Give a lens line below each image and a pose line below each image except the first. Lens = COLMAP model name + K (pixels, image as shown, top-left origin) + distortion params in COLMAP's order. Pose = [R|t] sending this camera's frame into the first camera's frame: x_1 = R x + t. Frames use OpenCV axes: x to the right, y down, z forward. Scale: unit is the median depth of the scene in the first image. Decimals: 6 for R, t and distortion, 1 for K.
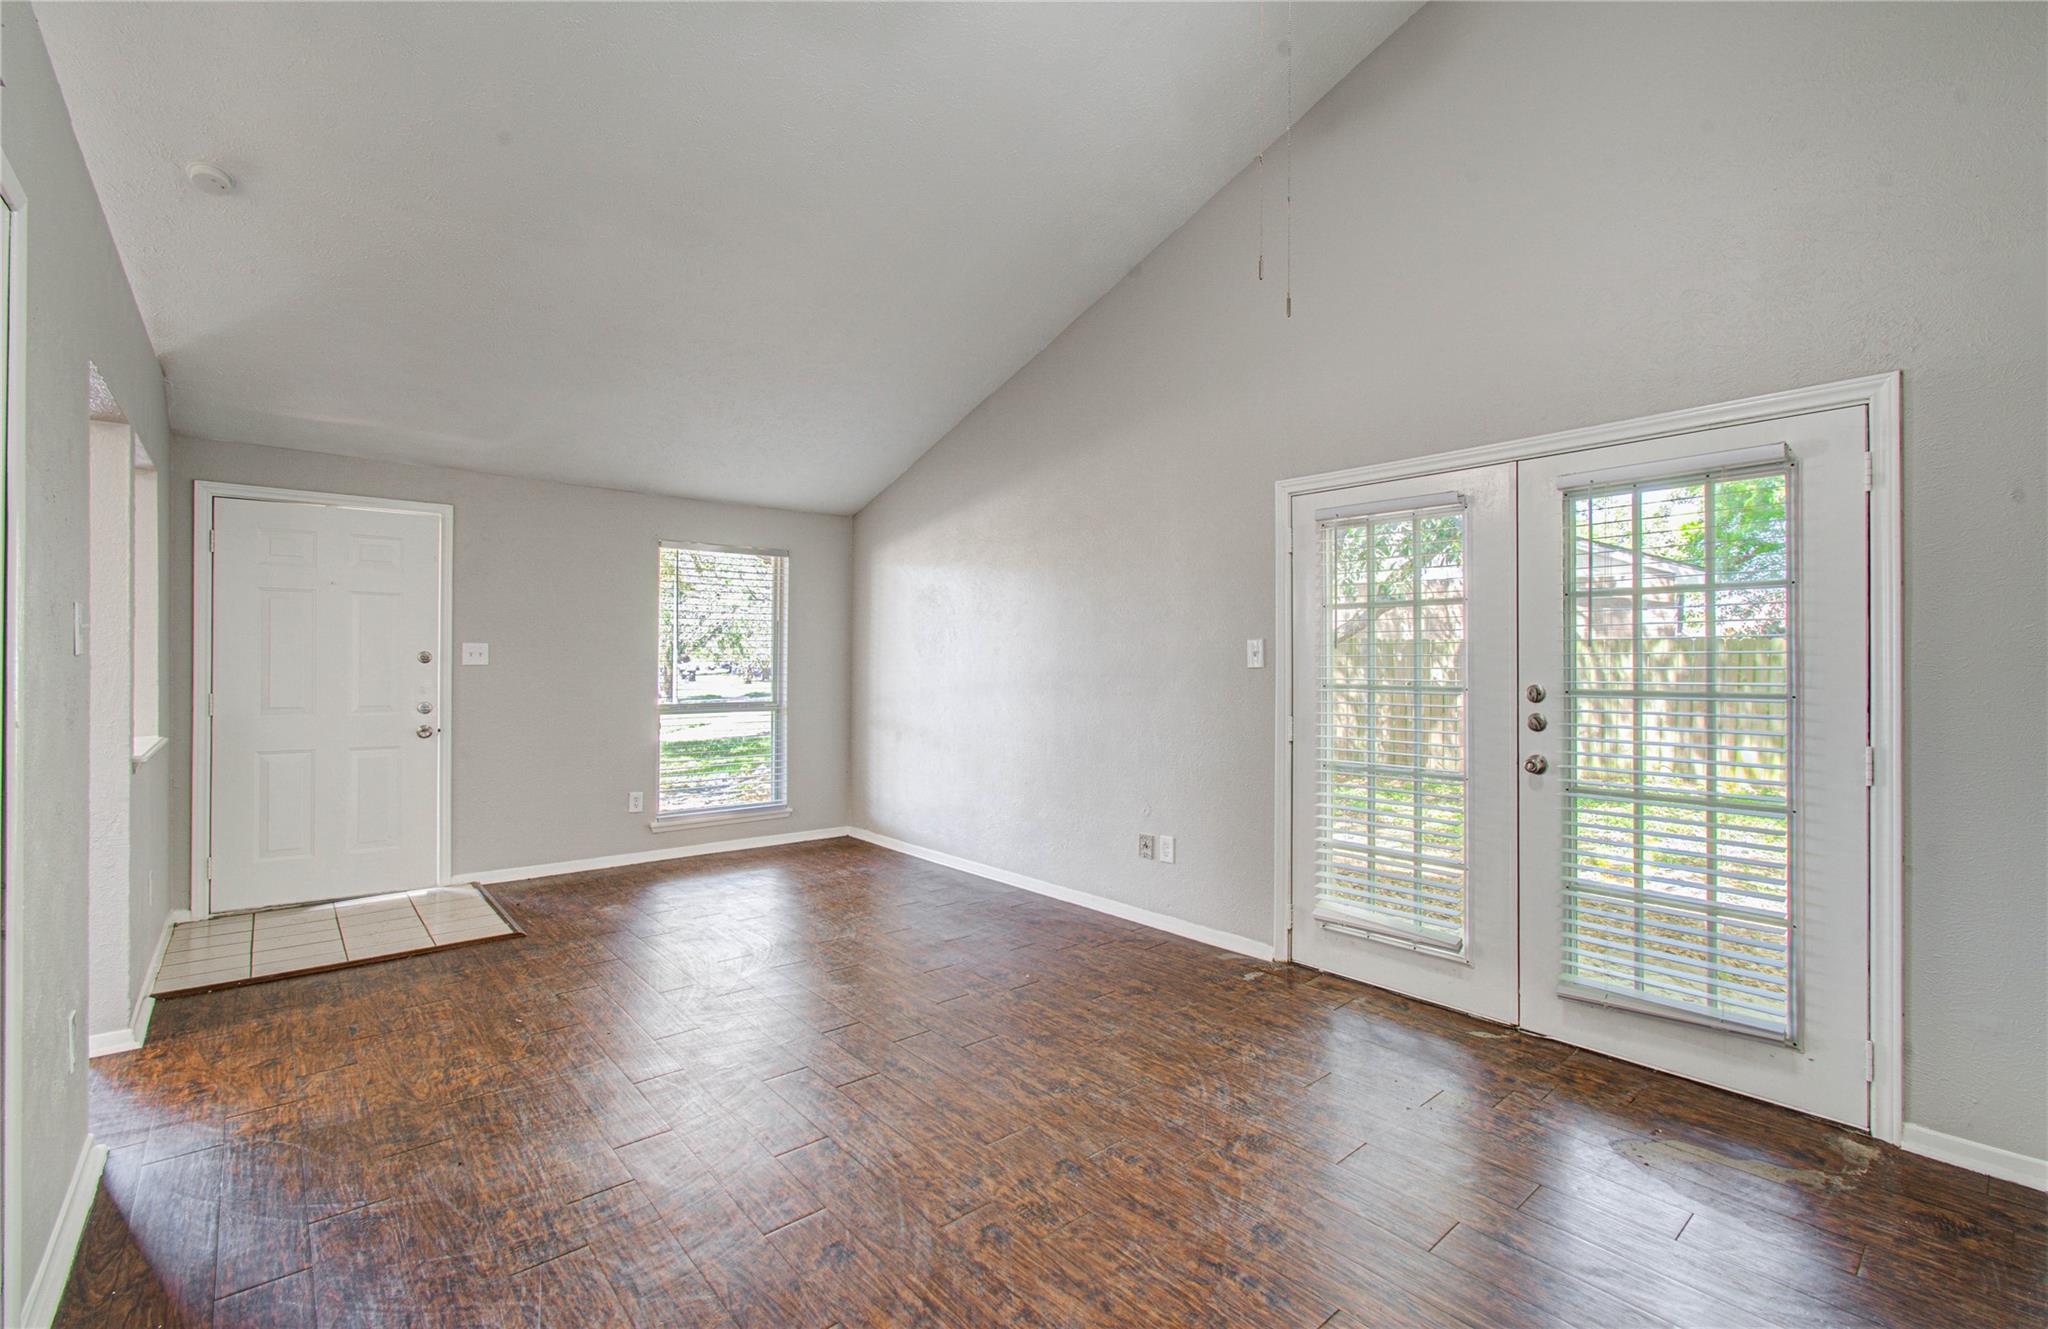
lens RADIAL K [[878.3, 0, 1024.0], [0, 878.3, 664.5], [0, 0, 1]] dist [-0.008810, 0.000165]
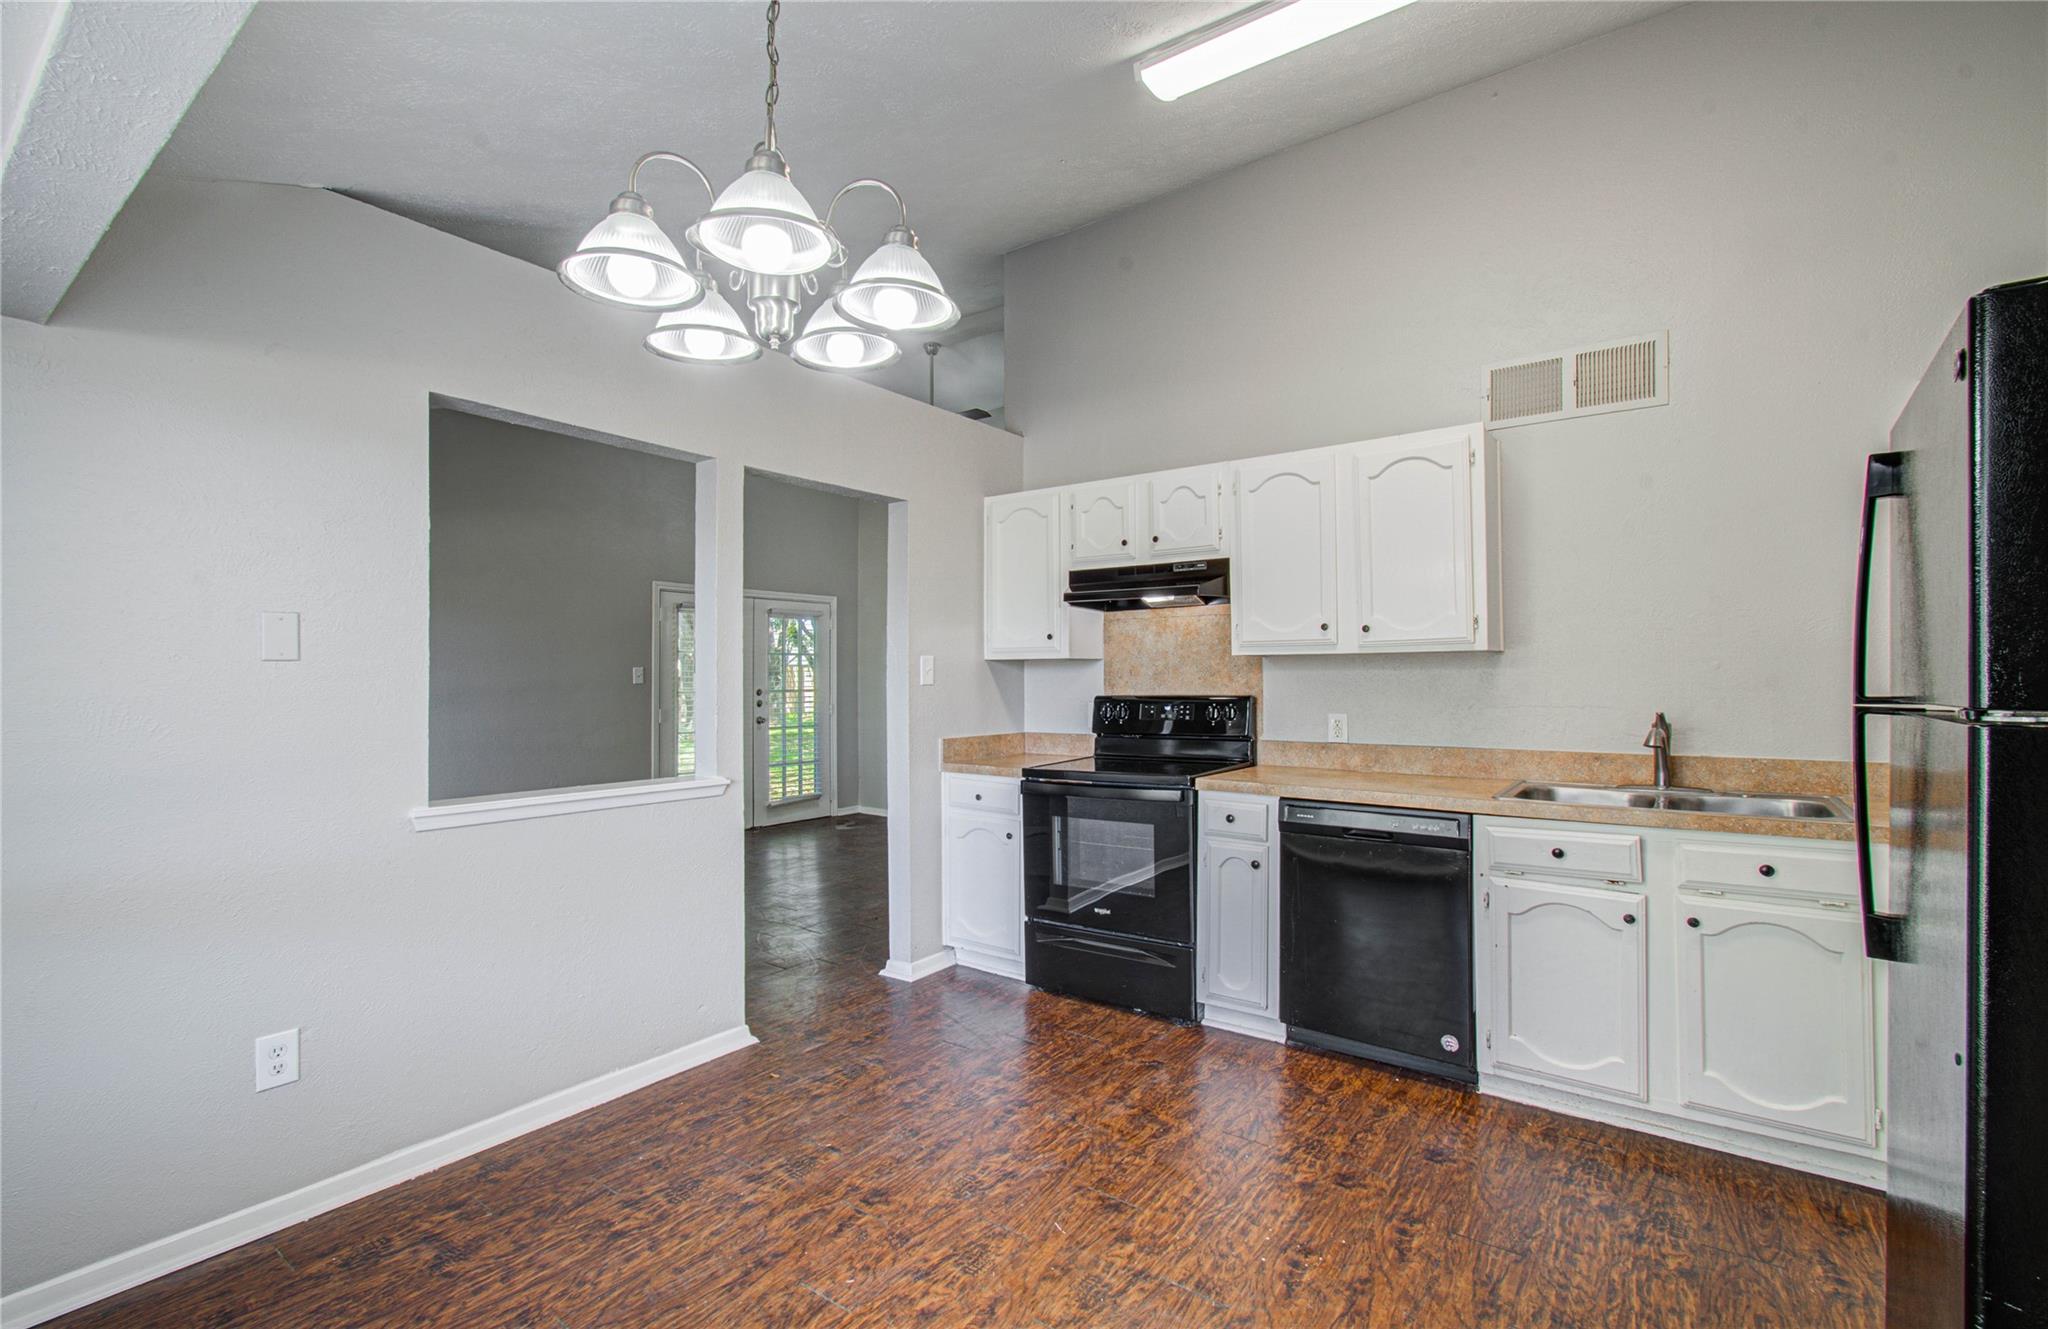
lens RADIAL K [[905.1, 0, 983.3], [0, 905.1, 672.0], [0, 0, 1]] dist [-0.024809, 0.018377]
pose [[-0.185652, 0.005074, 0.982602, -1.984253], [0.001549, 0.999987, -0.004871, -0.010507], [-0.982614, 0.000618, -0.185657, 0.793397]]
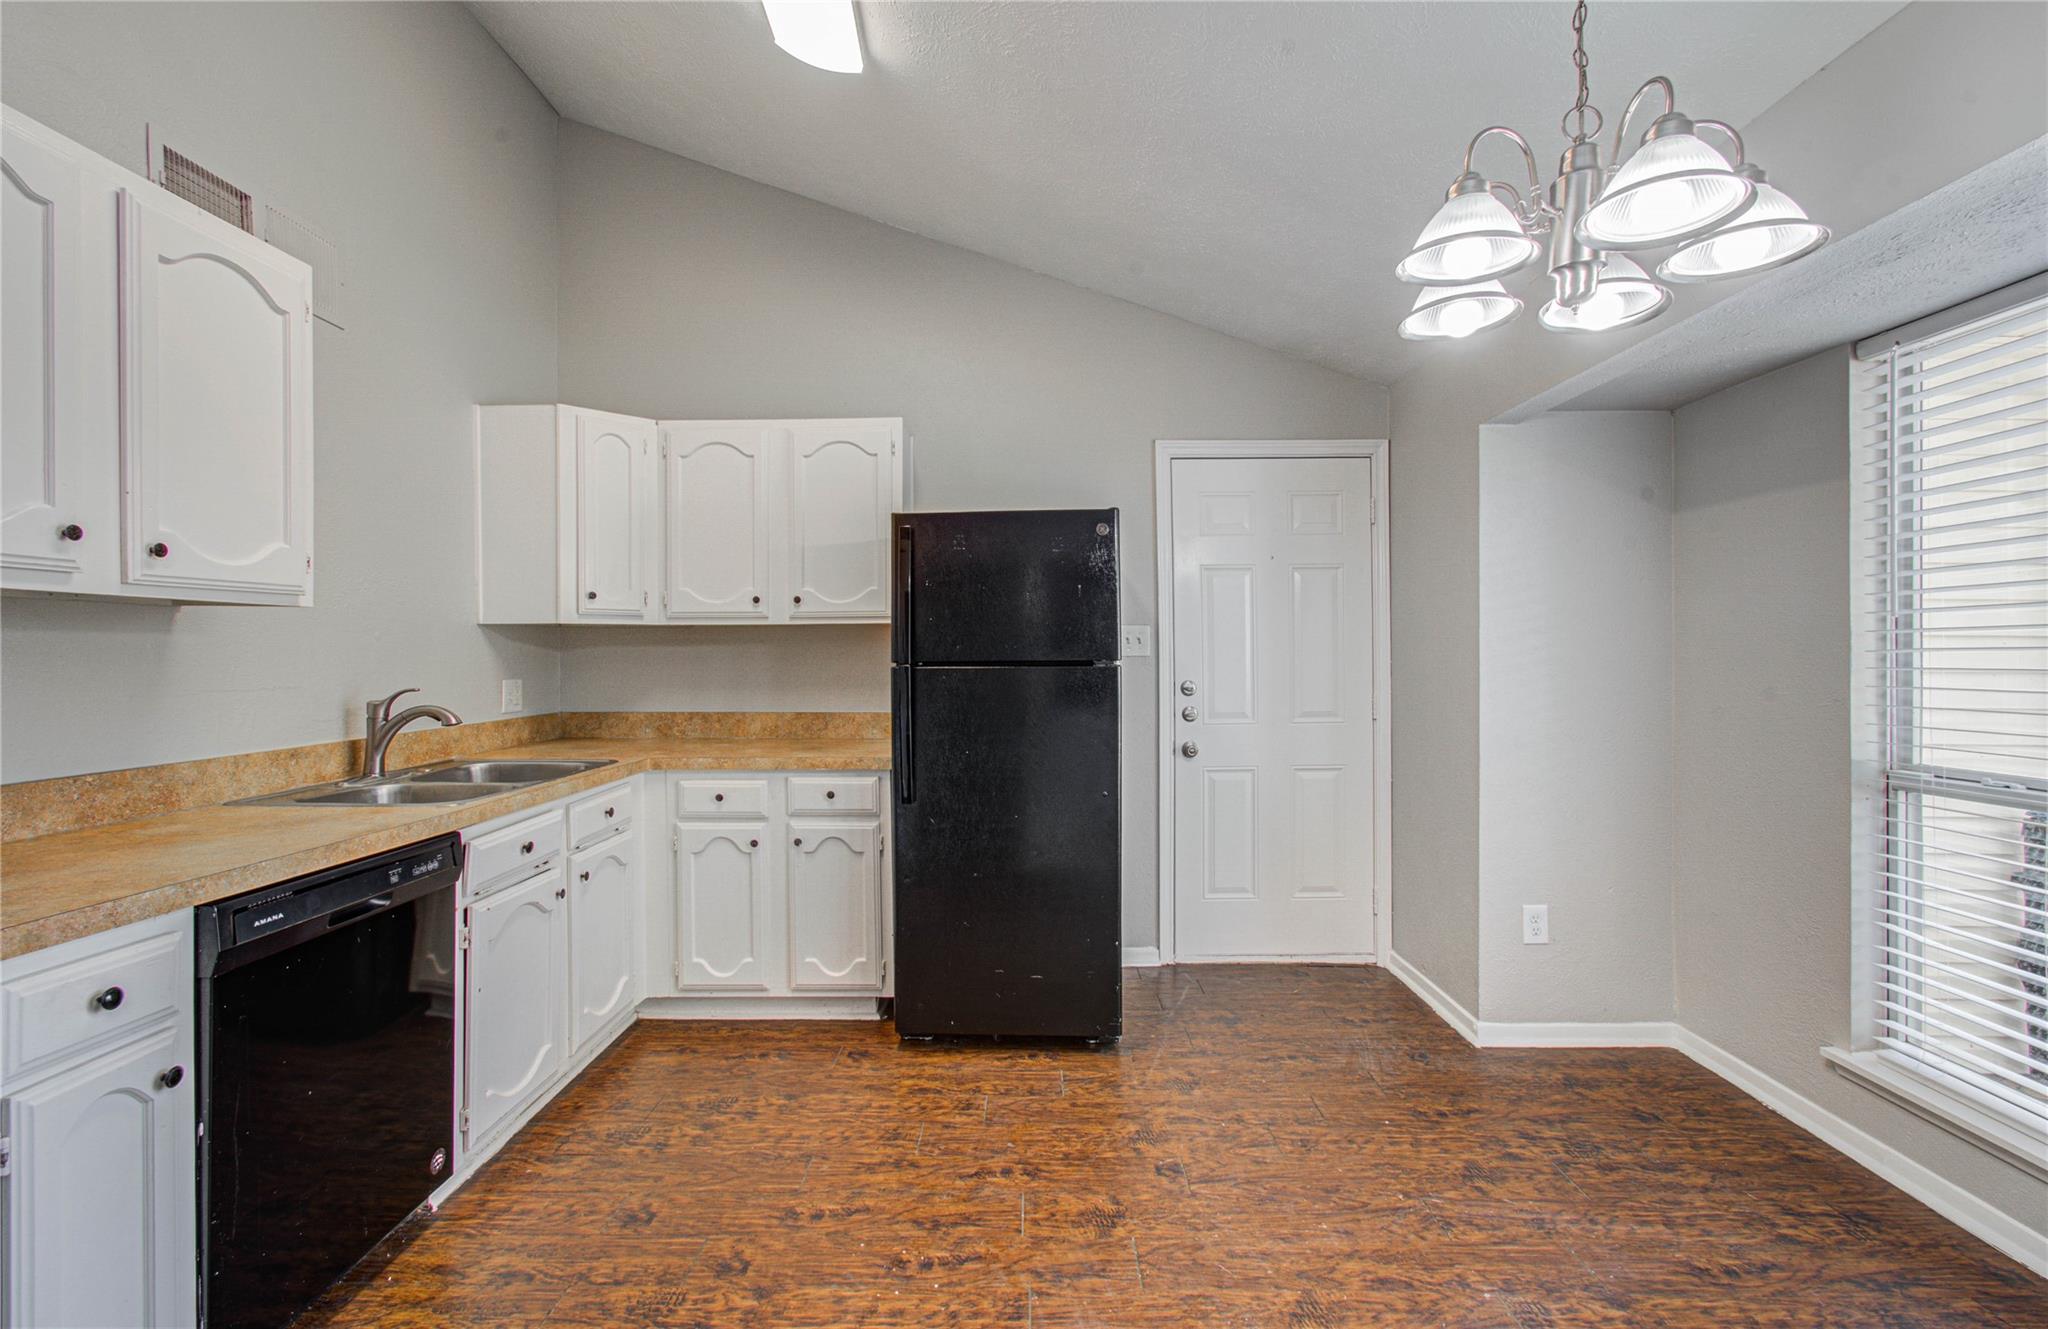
lens RADIAL K [[892.7, 0, 1022.4], [0, 892.7, 657.4], [0, 0, 1]] dist [-0.004600, -0.000041]
pose [[-0.655554, 0.000313, -0.755149, -1.028973], [-0.000353, 1.000000, 0.000721, -0.002727], [0.755149, 0.000739, -0.655553, 0.894390]]
